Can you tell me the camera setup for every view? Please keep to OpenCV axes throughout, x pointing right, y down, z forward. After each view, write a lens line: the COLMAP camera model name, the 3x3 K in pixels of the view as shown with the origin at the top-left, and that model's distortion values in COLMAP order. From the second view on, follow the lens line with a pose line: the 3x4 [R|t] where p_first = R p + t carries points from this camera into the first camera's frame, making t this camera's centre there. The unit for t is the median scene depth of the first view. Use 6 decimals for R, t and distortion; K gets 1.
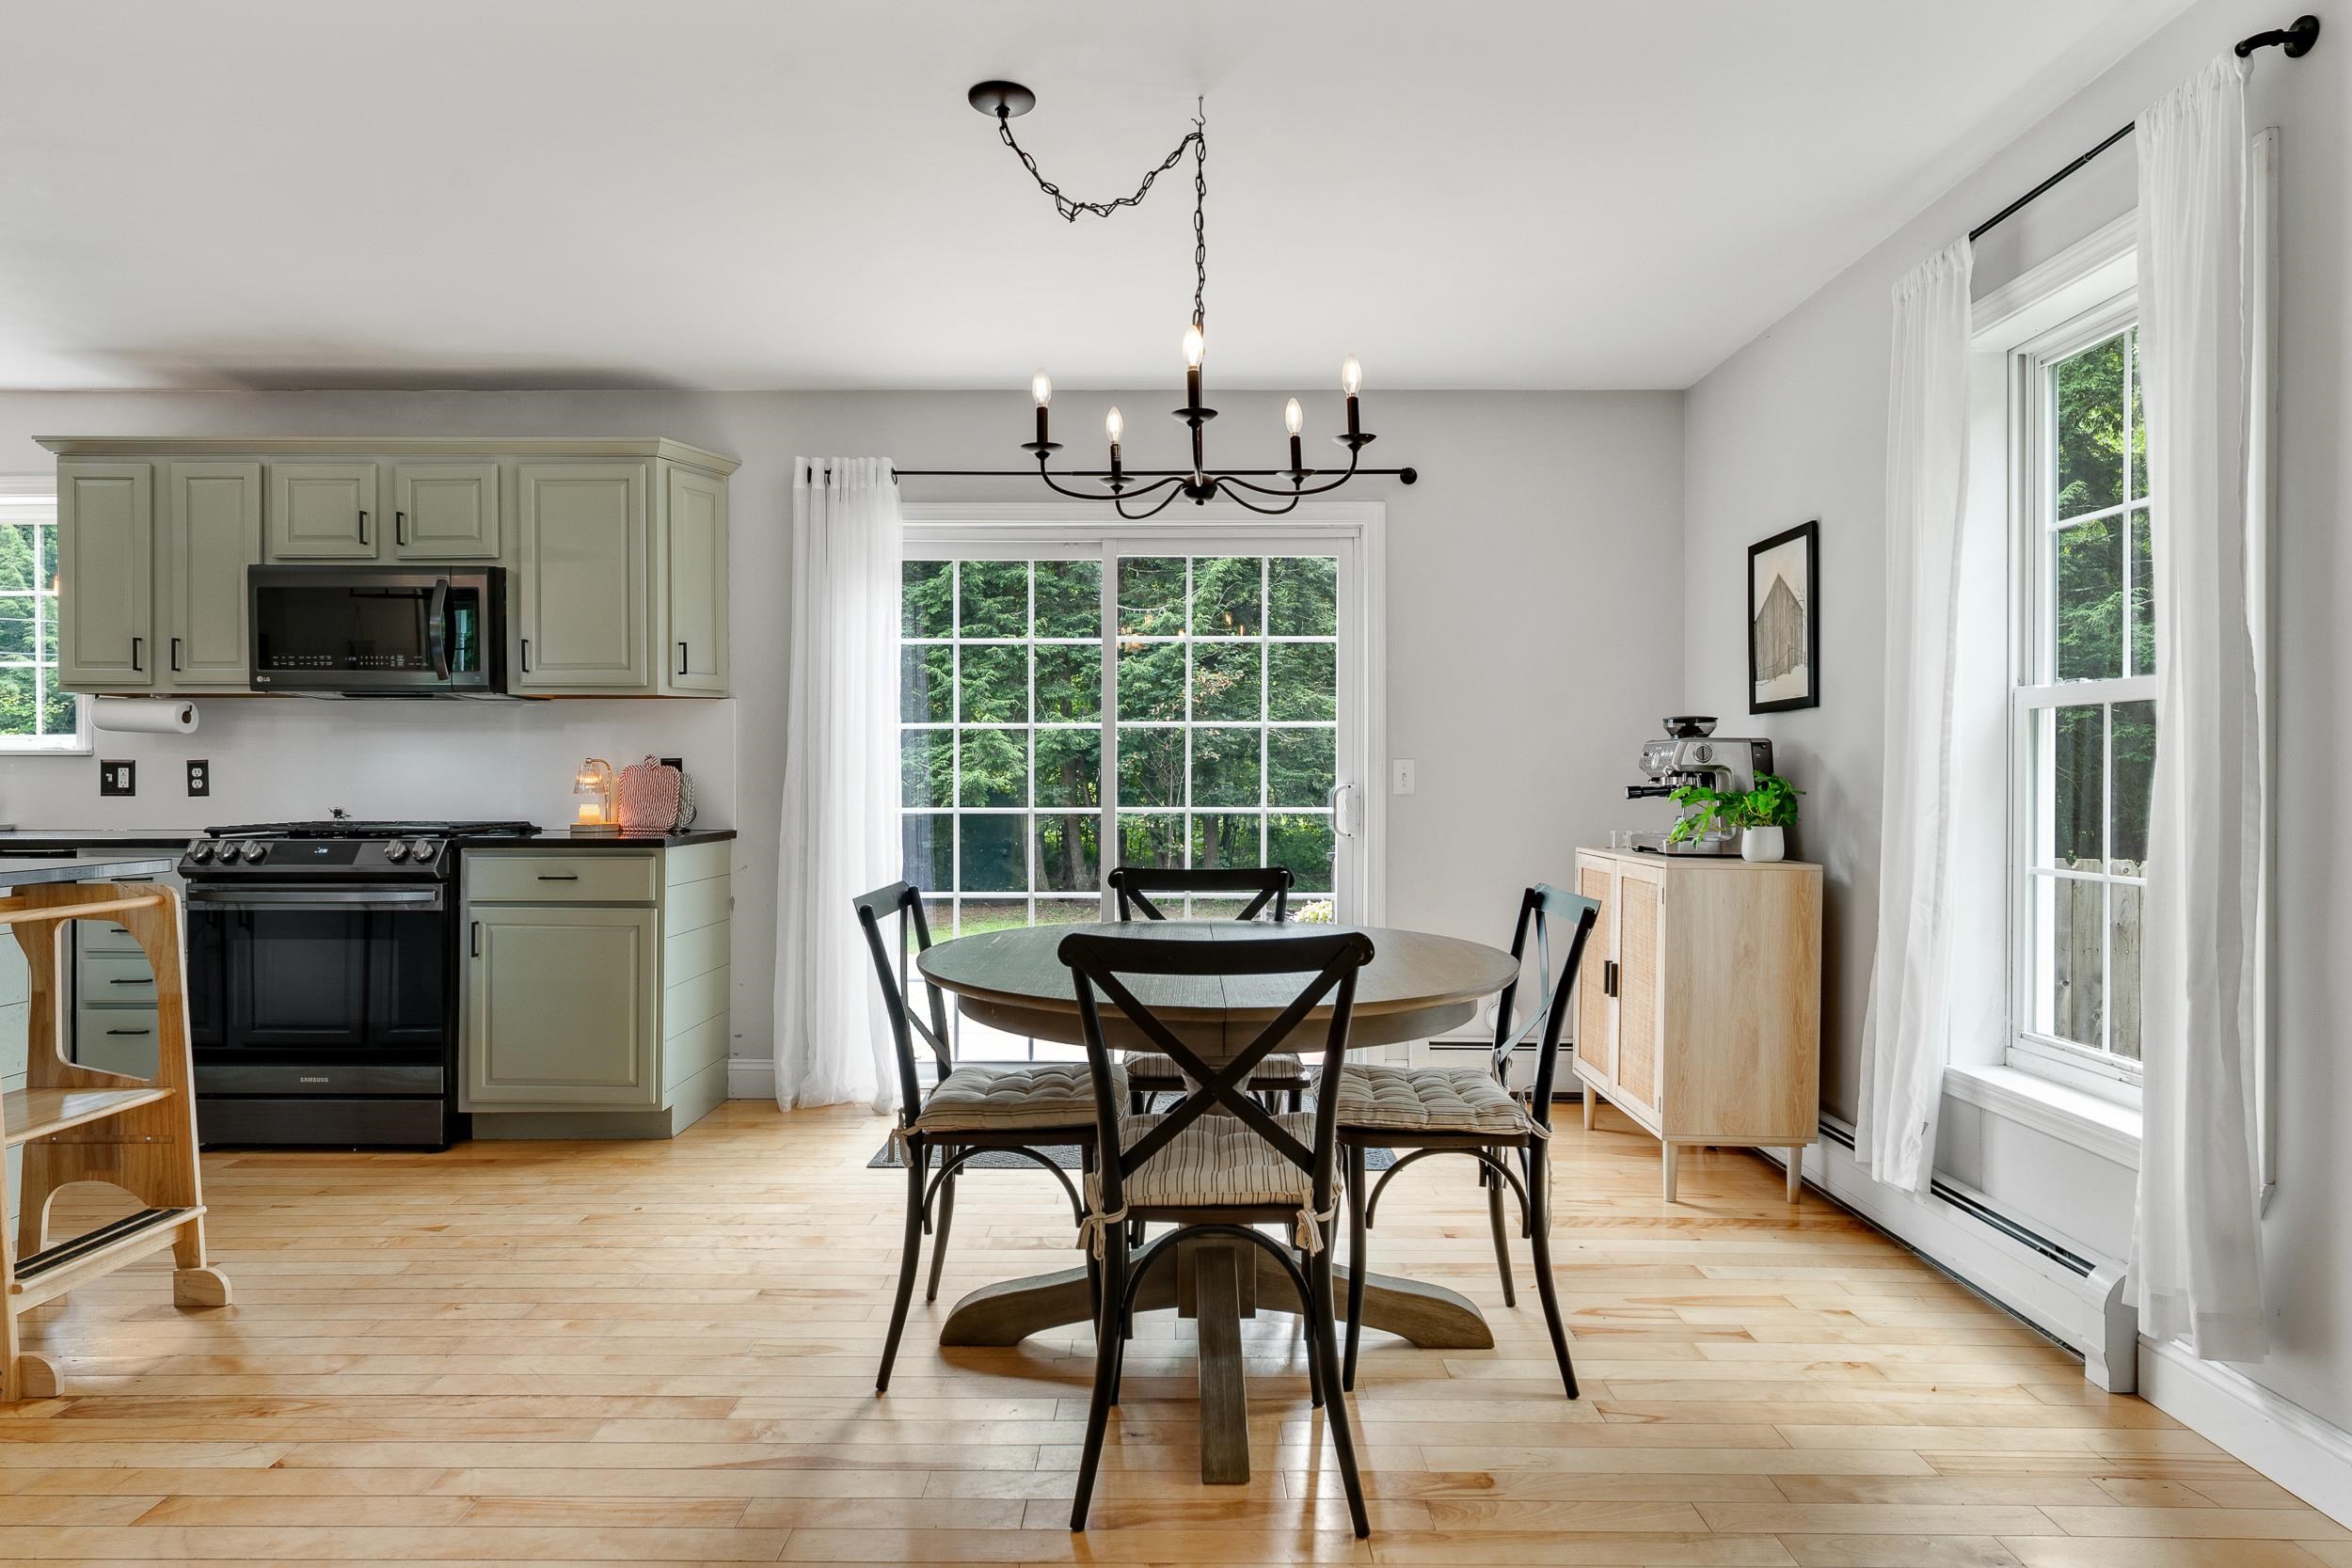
lens RADIAL K [[1350.9, 0, 1179.4], [0, 1350.9, 780.5], [0, 0, 1]] dist [-0.005683, 0.003008]
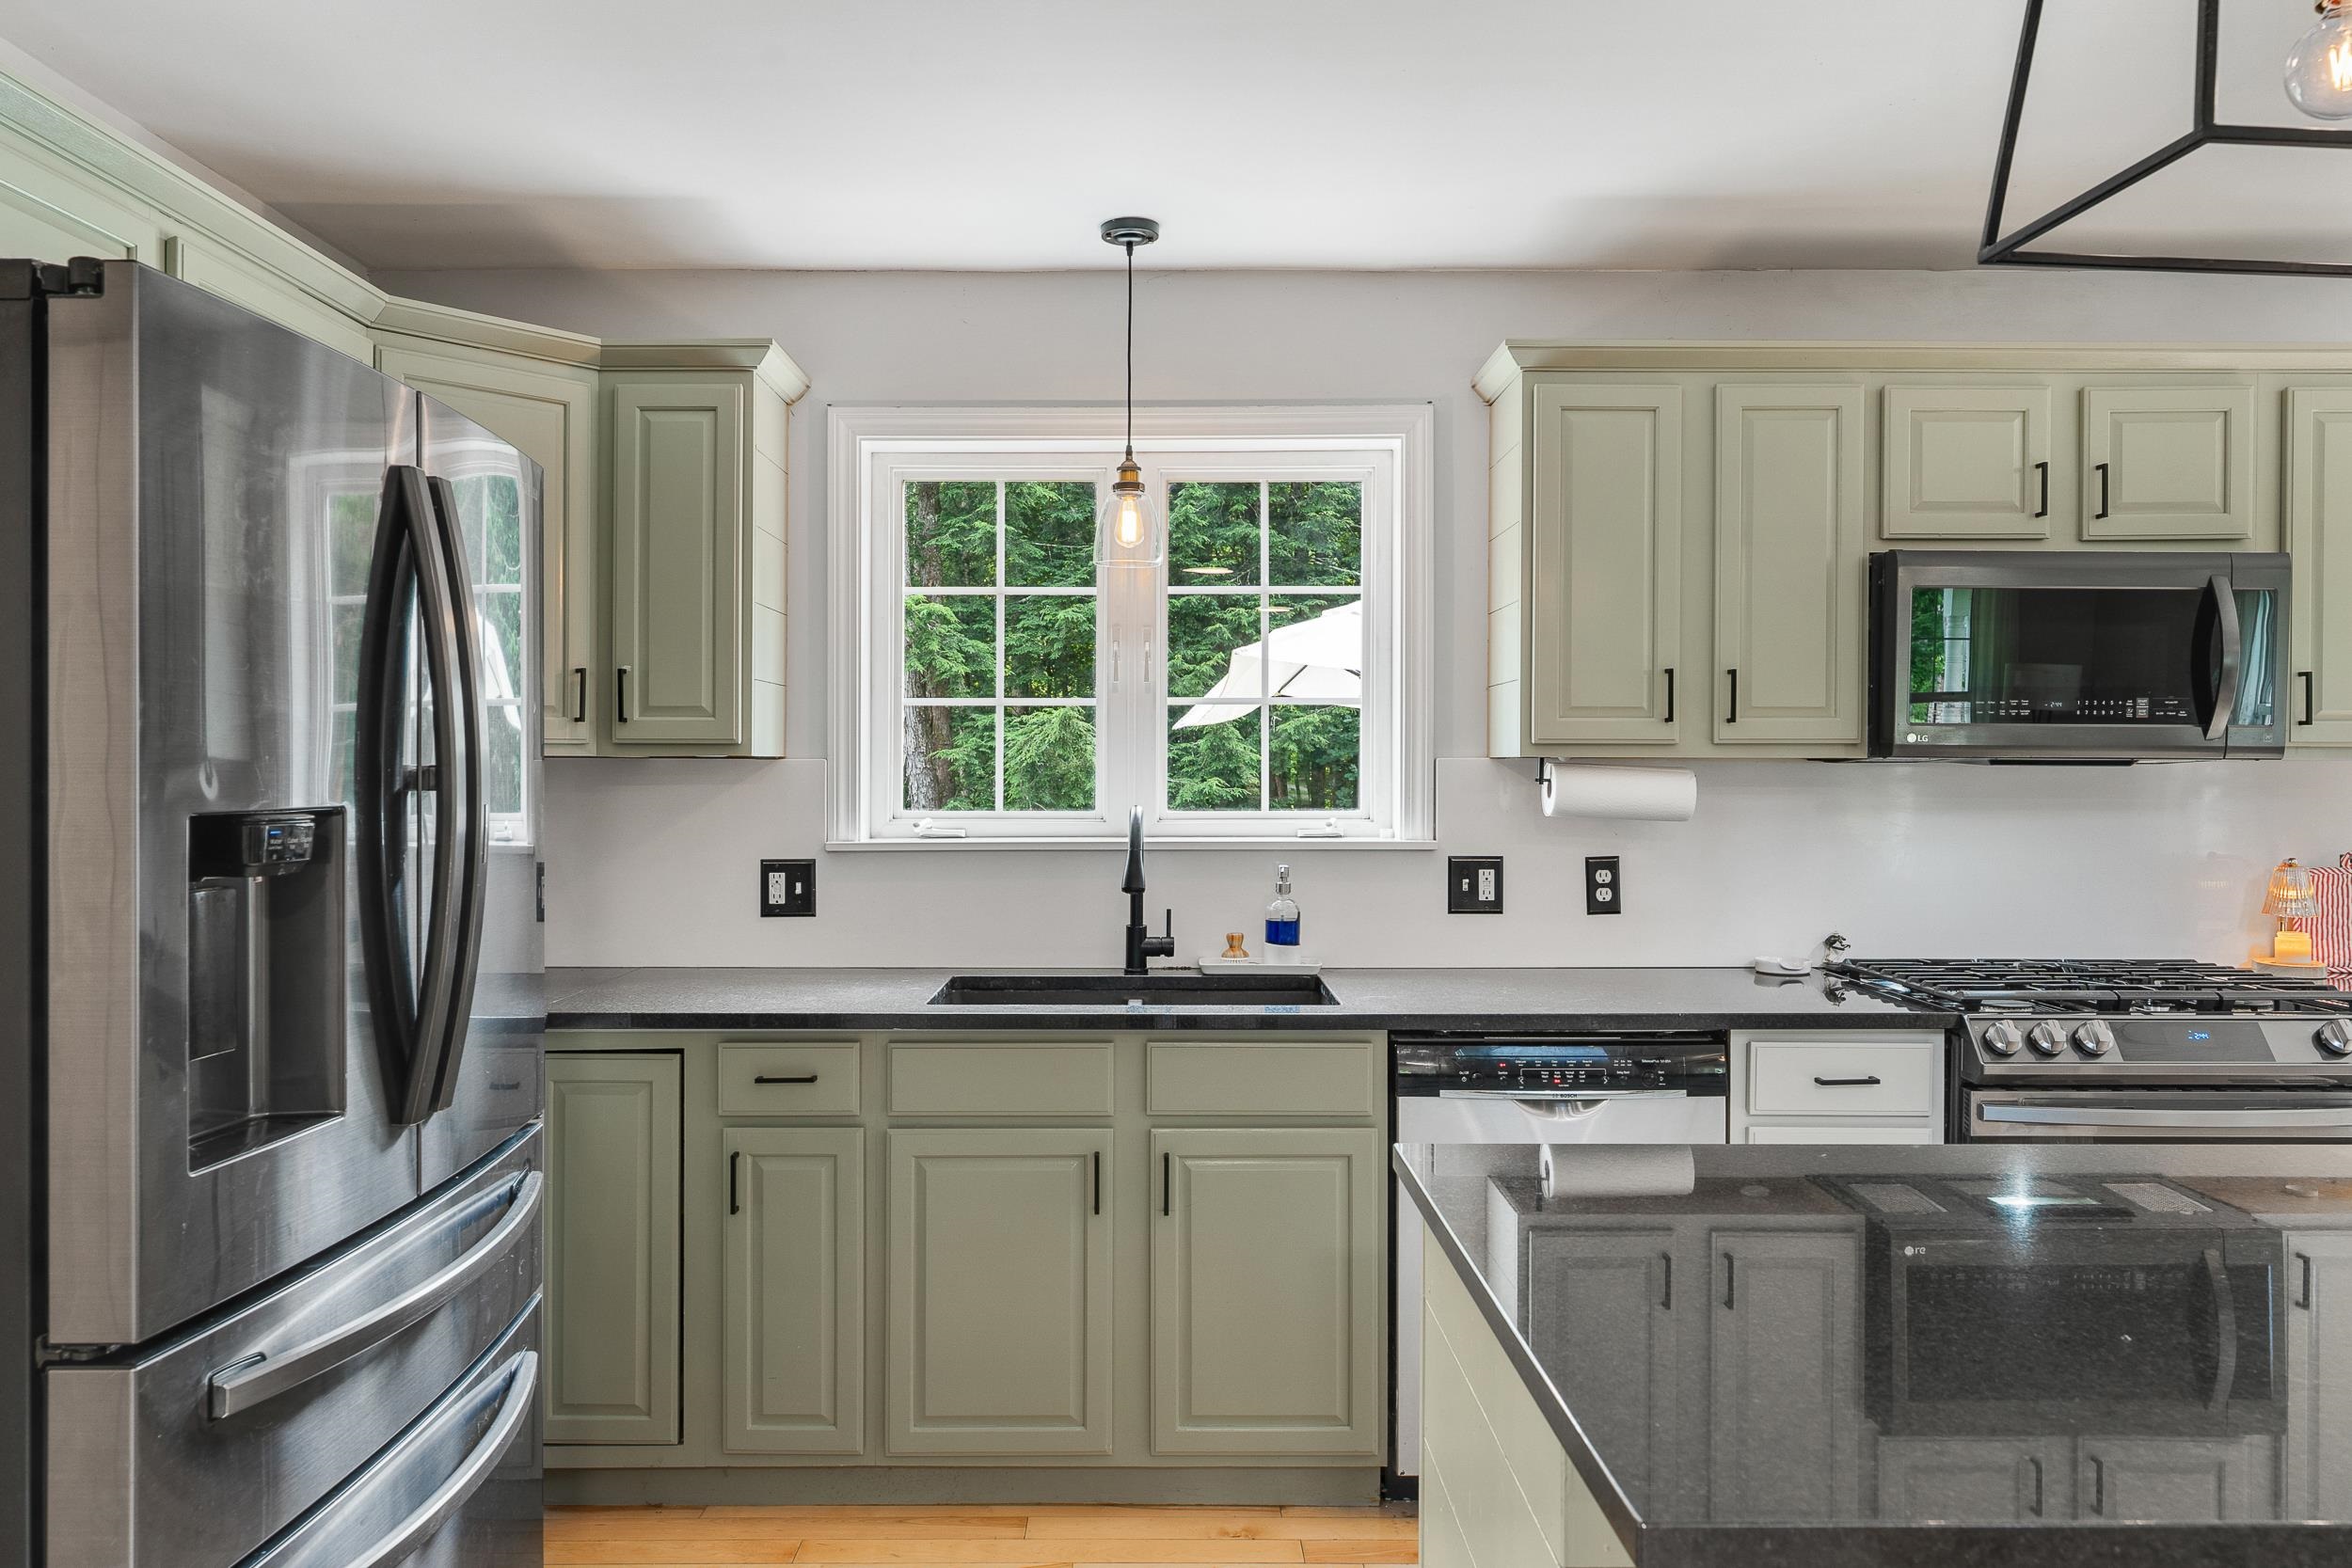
lens RADIAL K [[1631.3, 0, 1159.6], [0, 1631.3, 776.7], [0, 0, 1]] dist [-0.000956, 0.002240]
pose [[0.999969, -0.000267, -0.007898, -0.994821], [0.000280, 0.999998, 0.001733, -0.057718], [0.007898, -0.001735, 0.999967, 0.254241]]
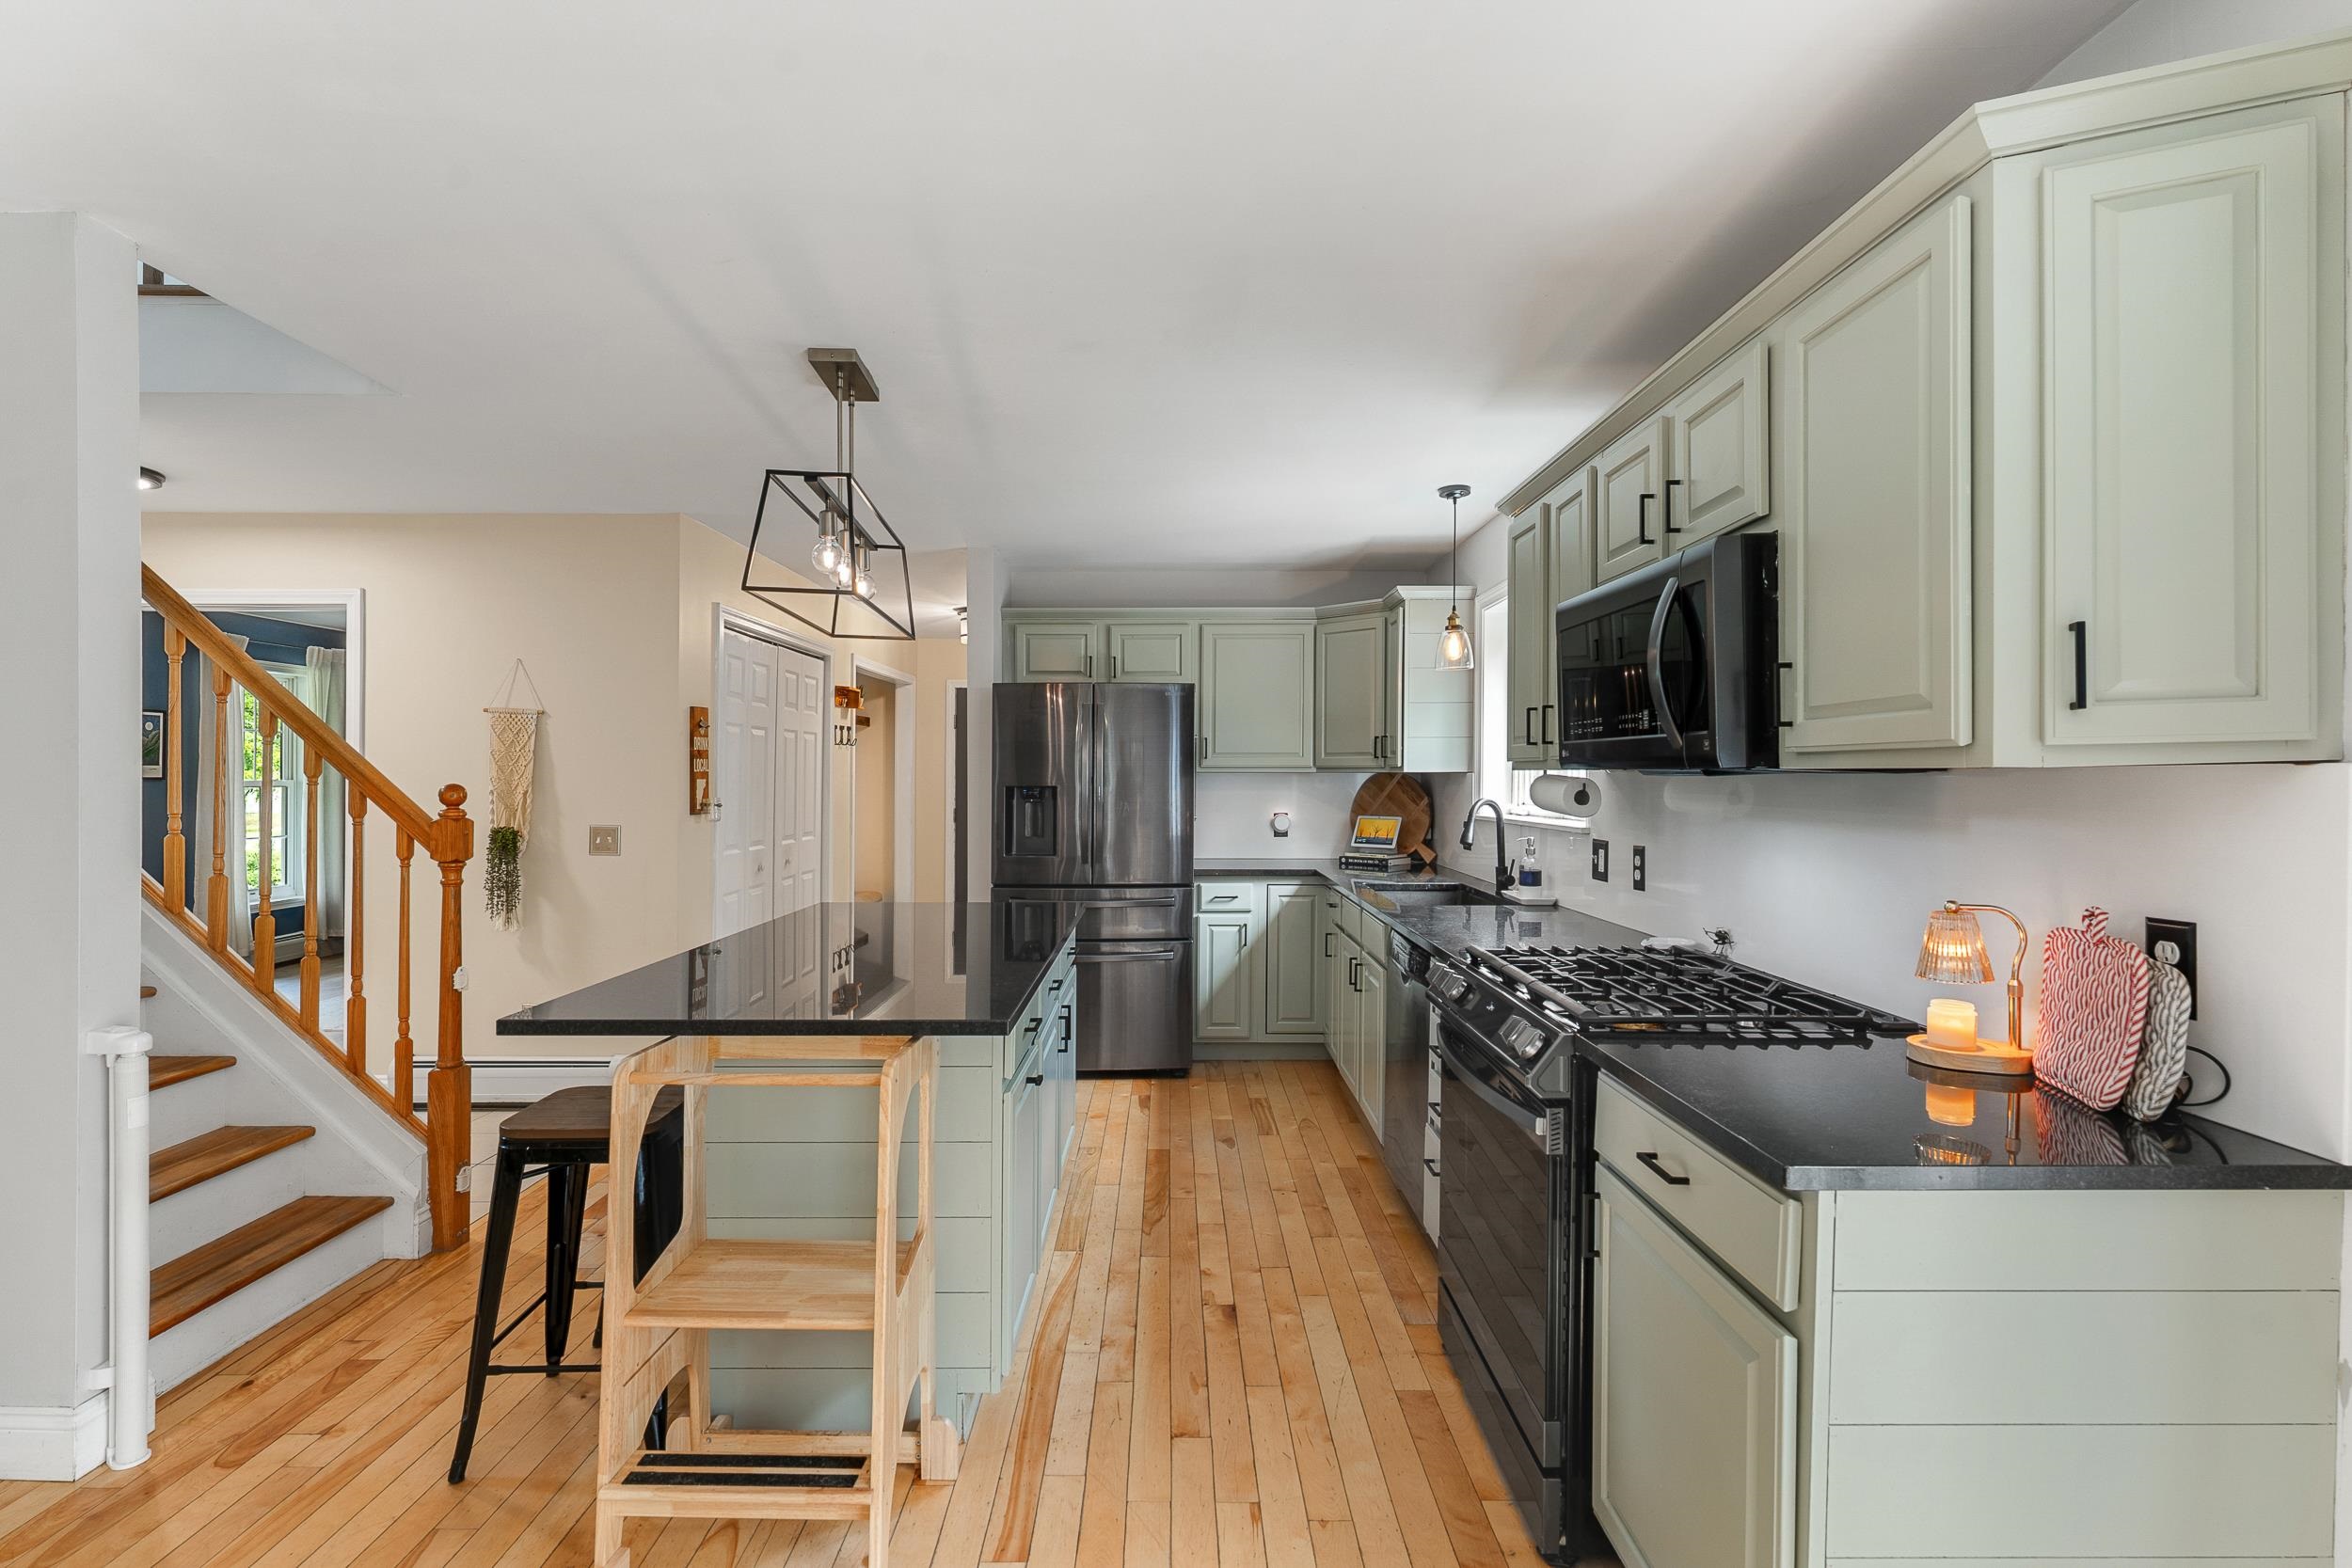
lens RADIAL K [[1088.3, 0, 1195.9], [0, 1088.3, 778.1], [0, 0, 1]] dist [-0.000770, -0.000113]
pose [[0.015773, 0.001858, -0.999874, -0.075357], [-0.004912, 0.999986, 0.001780, -0.060429], [0.999864, 0.004883, 0.015782, 0.770955]]
